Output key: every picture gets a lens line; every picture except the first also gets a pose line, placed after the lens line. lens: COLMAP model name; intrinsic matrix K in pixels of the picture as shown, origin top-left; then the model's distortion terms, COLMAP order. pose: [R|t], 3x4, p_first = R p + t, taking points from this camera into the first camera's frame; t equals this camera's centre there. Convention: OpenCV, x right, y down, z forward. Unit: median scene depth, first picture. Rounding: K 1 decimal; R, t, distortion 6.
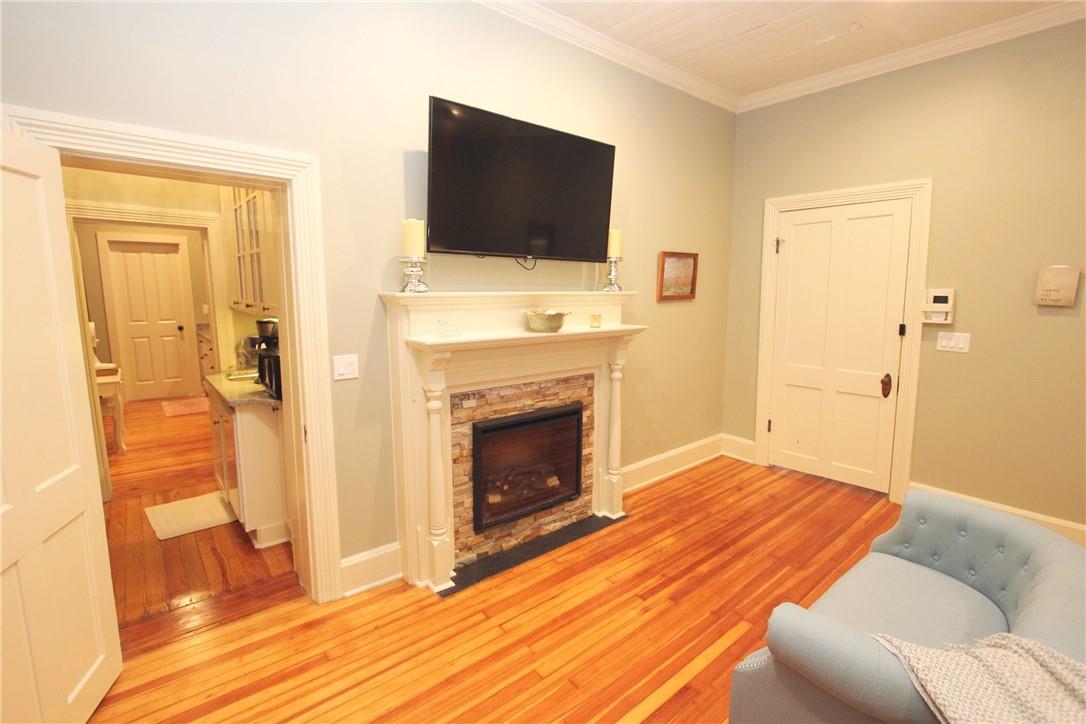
lens RADIAL K [[498.8, 0, 548.7], [0, 498.8, 359.9], [0, 0, 1]] dist [-0.011284, -0.000625]
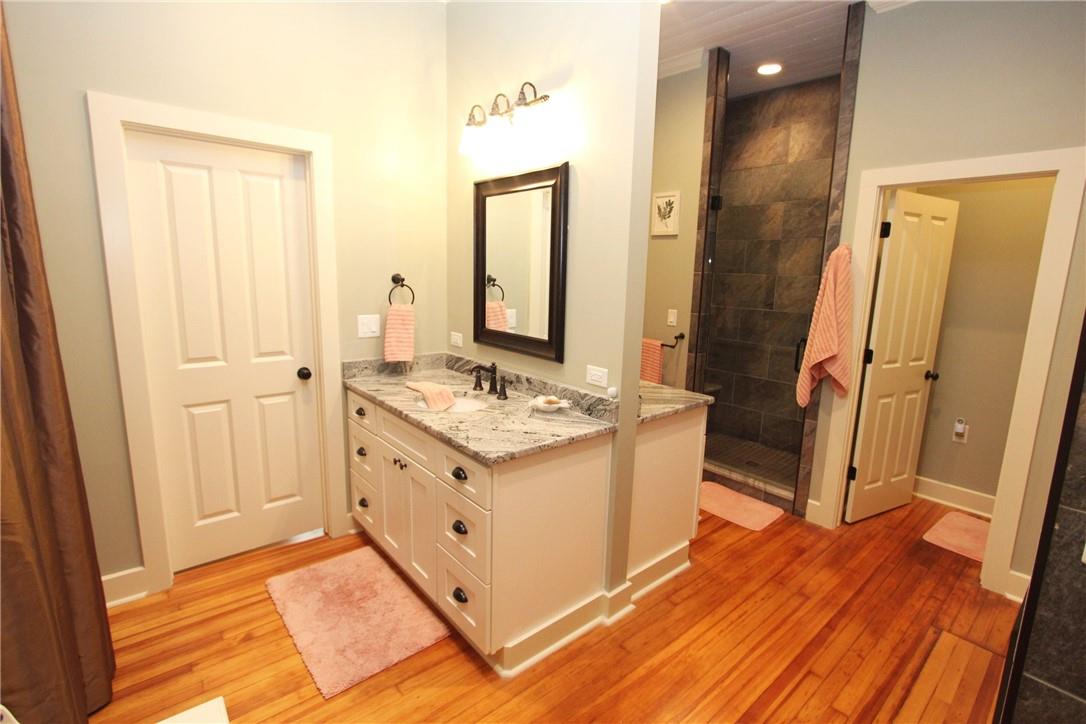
lens RADIAL K [[498.8, 0, 546.1], [0, 498.8, 359.1], [0, 0, 1]] dist [-0.011284, -0.000625]
pose [[0.999609, 0.023346, 0.015364, -0.788733], [-0.023846, 0.999164, 0.033200, -0.132133], [-0.014576, -0.033553, 0.999331, 0.854647]]
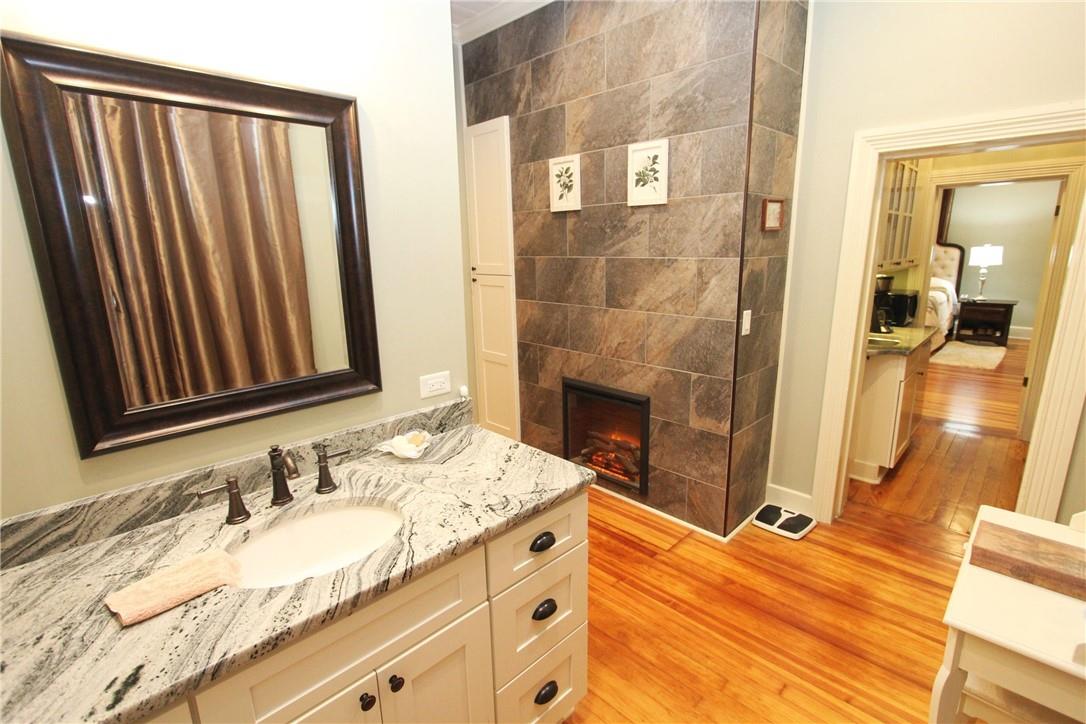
lens RADIAL K [[498.8, 0, 548.2], [0, 498.8, 364.3], [0, 0, 1]] dist [-0.011284, -0.000625]
pose [[-0.084506, -0.229726, 0.969580, -1.094840], [0.165543, 0.956301, 0.241008, -0.192110], [-0.982575, 0.180874, -0.042783, 1.225533]]
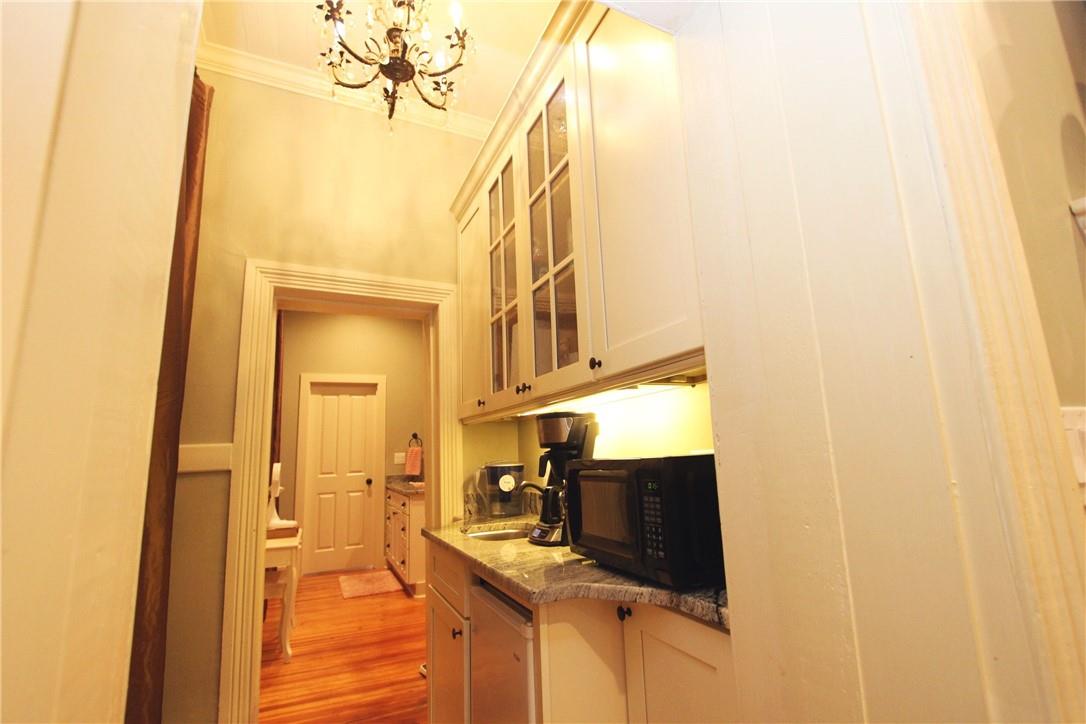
lens RADIAL K [[498.8, 0, 545.2], [0, 498.8, 361.9], [0, 0, 1]] dist [-0.011284, -0.000625]
pose [[0.960390, -0.095515, -0.261779, -0.303419], [0.006680, 0.947042, -0.321040, 0.023779], [0.278580, 0.306575, 0.910167, 0.355797]]
